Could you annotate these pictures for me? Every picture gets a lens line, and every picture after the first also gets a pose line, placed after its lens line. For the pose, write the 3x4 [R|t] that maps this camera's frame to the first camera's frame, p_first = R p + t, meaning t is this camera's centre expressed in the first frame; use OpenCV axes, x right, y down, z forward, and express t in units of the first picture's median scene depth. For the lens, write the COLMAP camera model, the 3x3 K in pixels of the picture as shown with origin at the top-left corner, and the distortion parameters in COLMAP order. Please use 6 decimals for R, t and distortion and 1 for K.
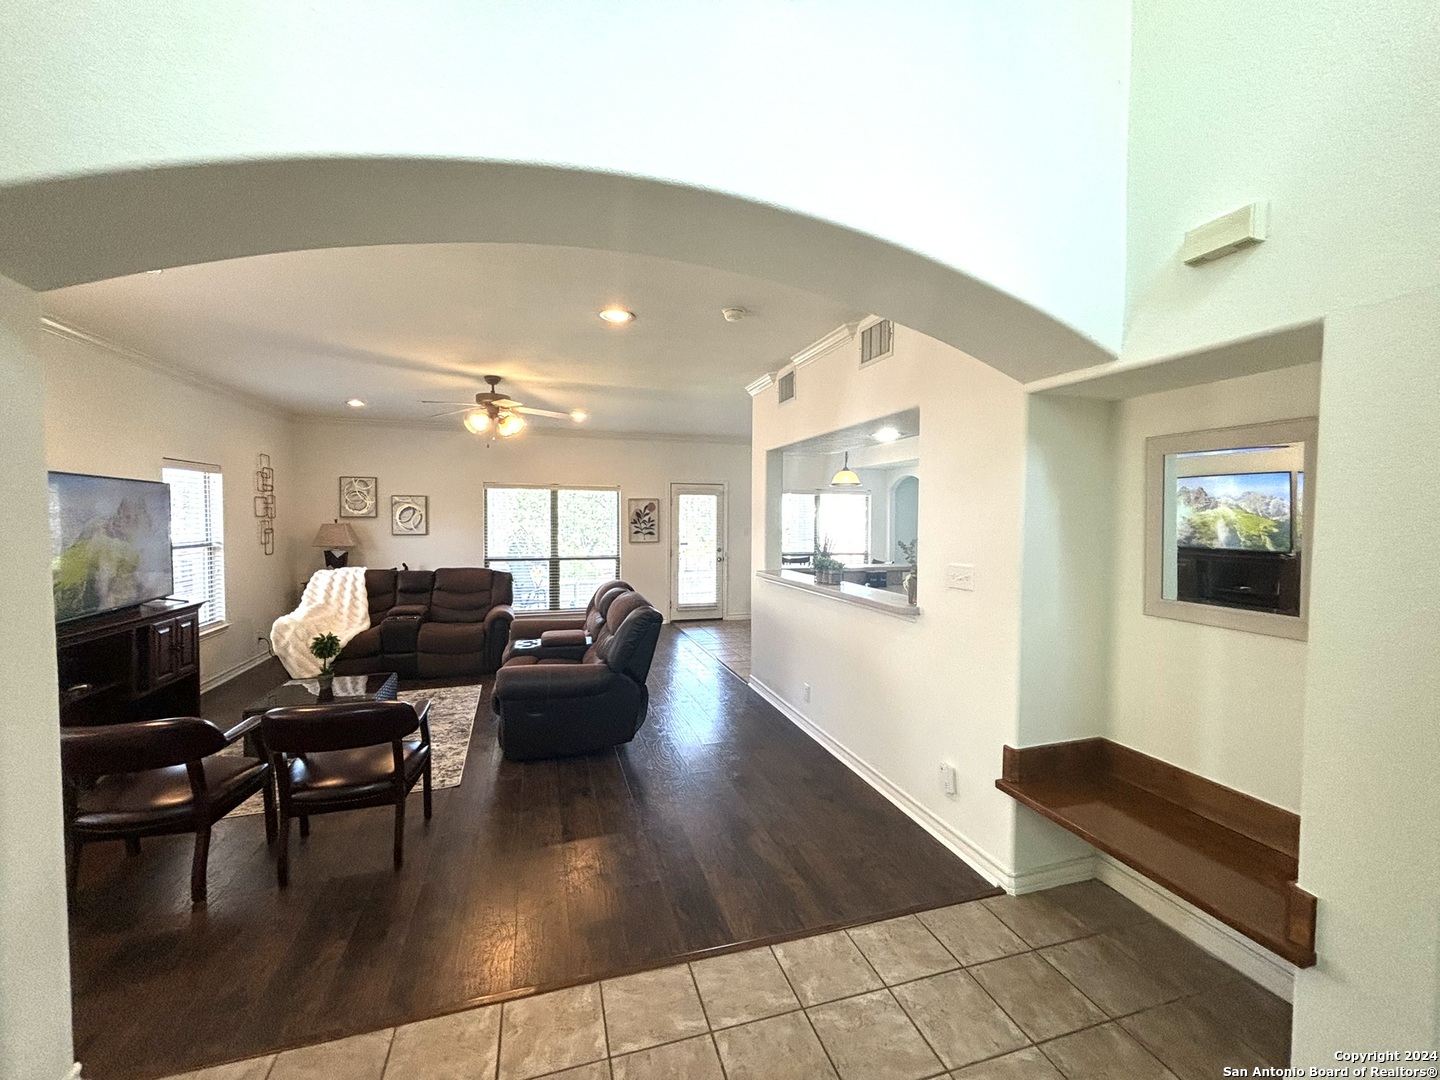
lens RADIAL K [[586.3, 0, 725.9], [0, 586.3, 536.7], [0, 0, 1]] dist [-0.002587, -0.000654]
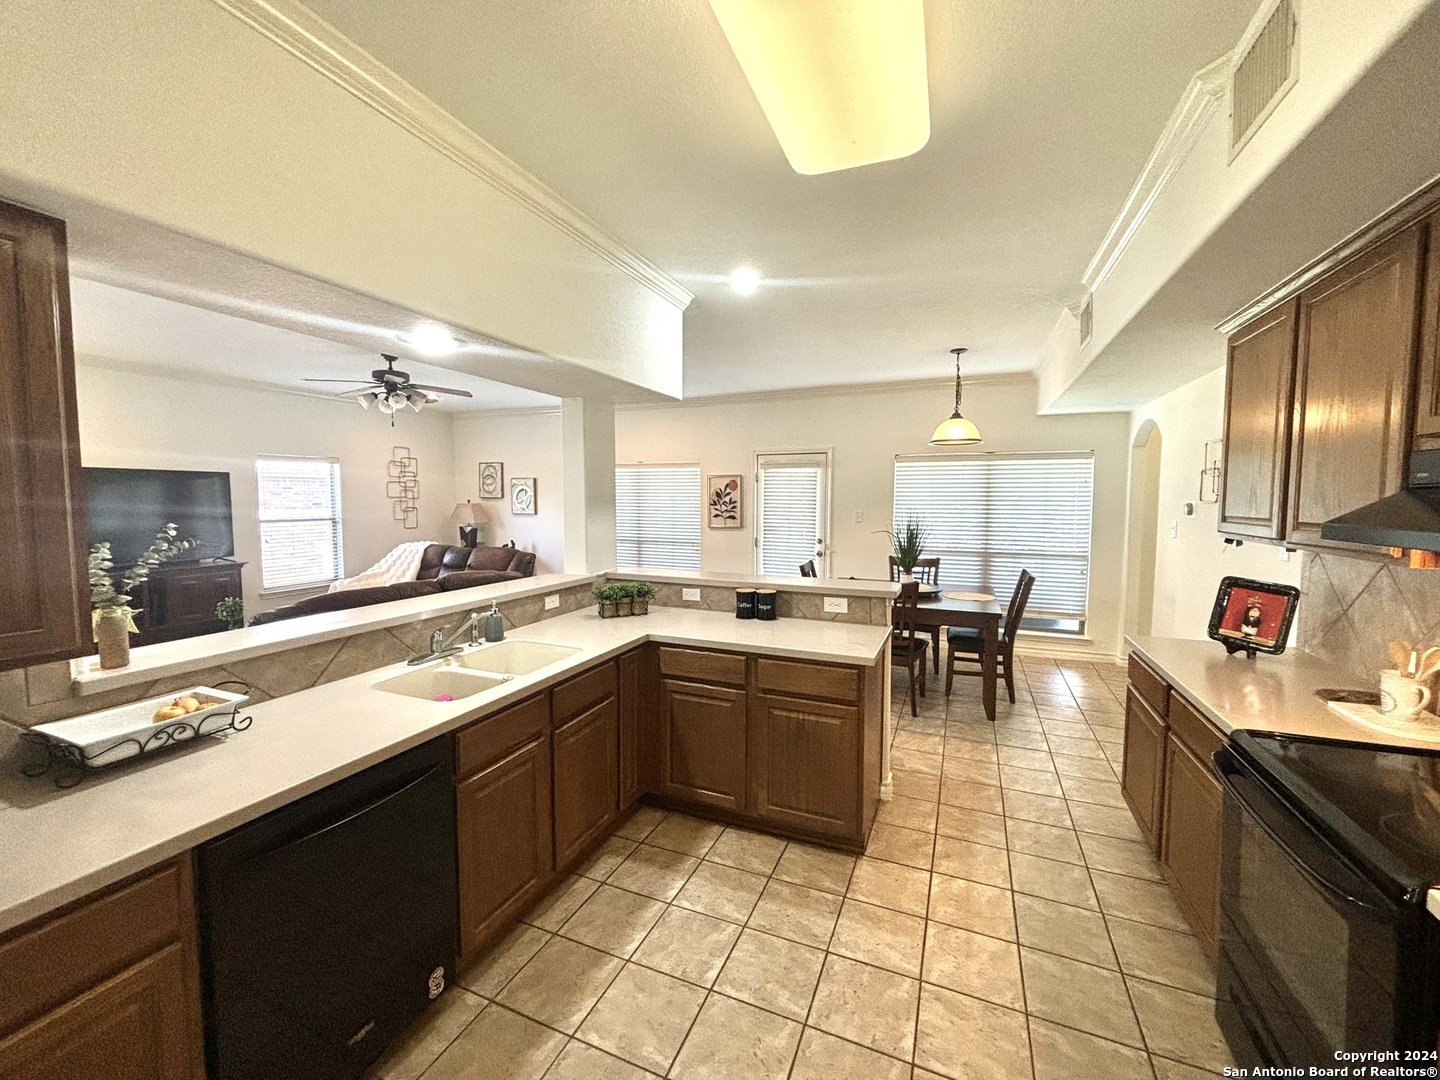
lens RADIAL K [[586.3, 0, 711.6], [0, 586.3, 530.0], [0, 0, 1]] dist [-0.002587, -0.000654]
pose [[0.757815, 0.031971, -0.651685, 0.436701], [-0.020513, 0.999472, 0.025180, -0.008877], [0.652146, -0.005714, 0.758072, 0.405461]]
